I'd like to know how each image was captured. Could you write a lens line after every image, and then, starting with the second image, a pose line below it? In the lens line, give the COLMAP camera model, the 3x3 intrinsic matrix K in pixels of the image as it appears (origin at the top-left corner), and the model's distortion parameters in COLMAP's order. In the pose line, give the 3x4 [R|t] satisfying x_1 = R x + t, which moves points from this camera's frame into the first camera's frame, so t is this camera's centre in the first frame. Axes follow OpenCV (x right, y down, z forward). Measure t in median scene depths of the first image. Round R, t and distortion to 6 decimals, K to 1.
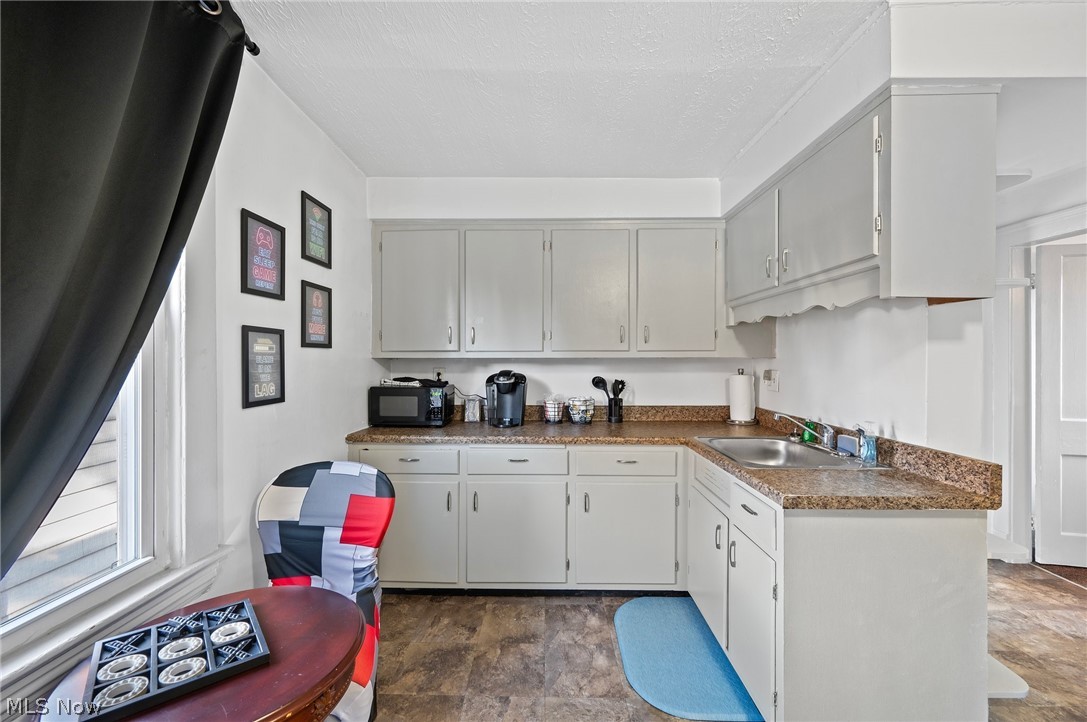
lens RADIAL K [[430.6, 0, 544.7], [0, 430.6, 361.2], [0, 0, 1]] dist [0.000292, 0.000161]
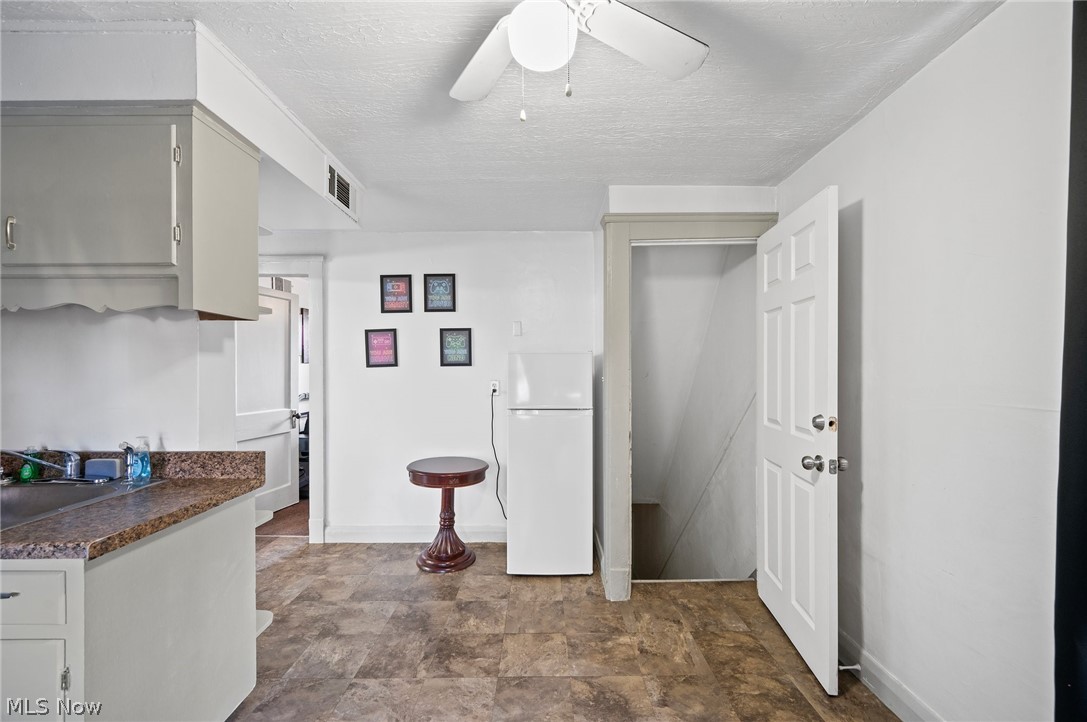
lens RADIAL K [[430.6, 0, 543.0], [0, 430.6, 368.0], [0, 0, 1]] dist [0.000292, 0.000161]
pose [[-0.014321, -0.001911, 0.999896, -0.203460], [0.009629, 0.999952, 0.002049, -0.002531], [-0.999851, 0.009657, -0.014302, 0.148923]]
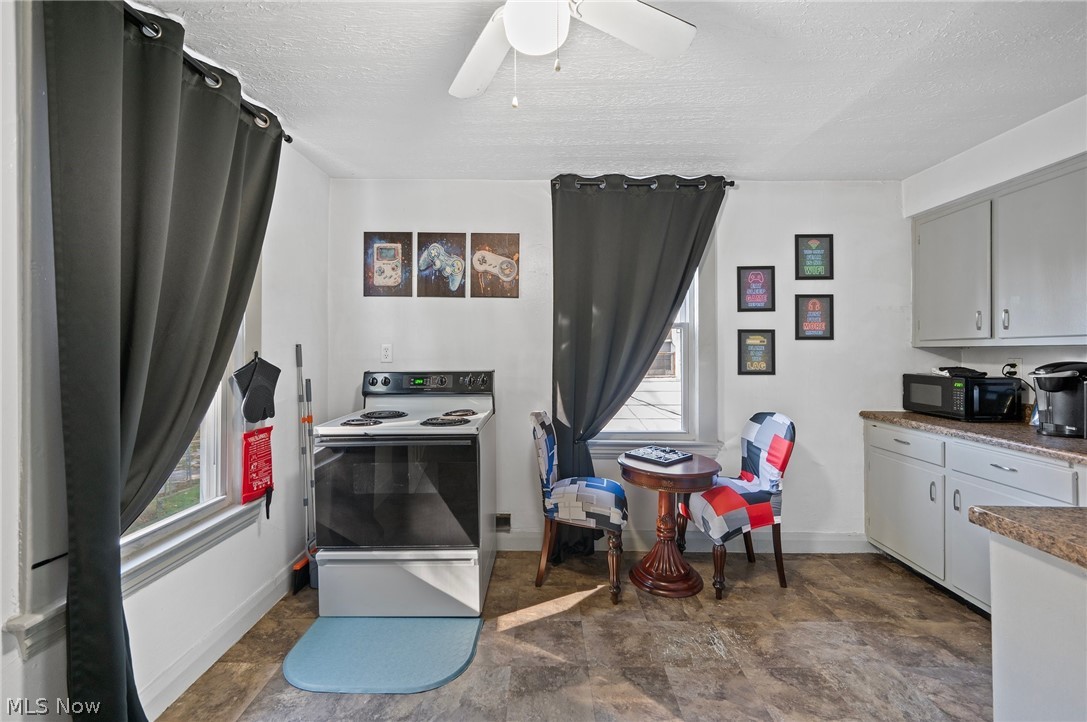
lens RADIAL K [[460.4, 0, 542.5], [0, 460.4, 346.3], [0, 0, 1]] dist [-0.001738, 0.001069]
pose [[0.008428, -0.012304, -0.999889, 1.199786], [-0.006106, 0.999905, -0.012356, 0.017117], [0.999946, 0.006209, 0.008352, 0.139033]]
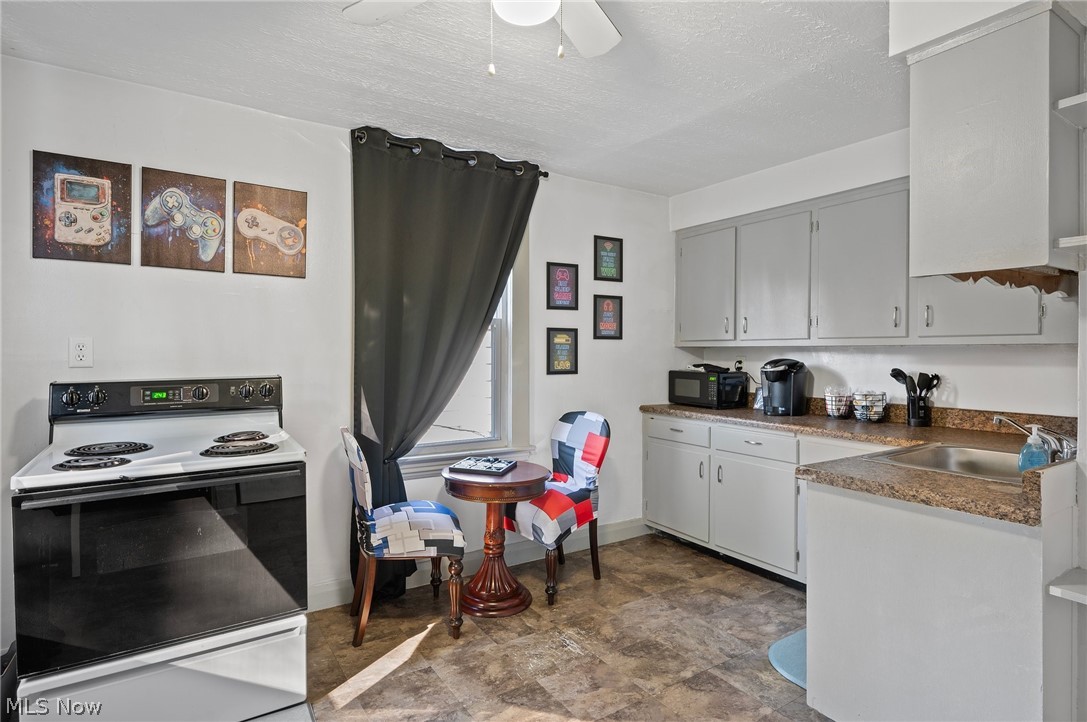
lens RADIAL K [[571.4, 0, 543.6], [0, 571.4, 354.0], [0, 0, 1]] dist [0.001765, -0.000966]
pose [[0.559516, 0.006268, -0.828796, 1.180611], [-0.006708, 0.999973, 0.003034, 0.017113], [0.828792, 0.003862, 0.559543, -0.312396]]
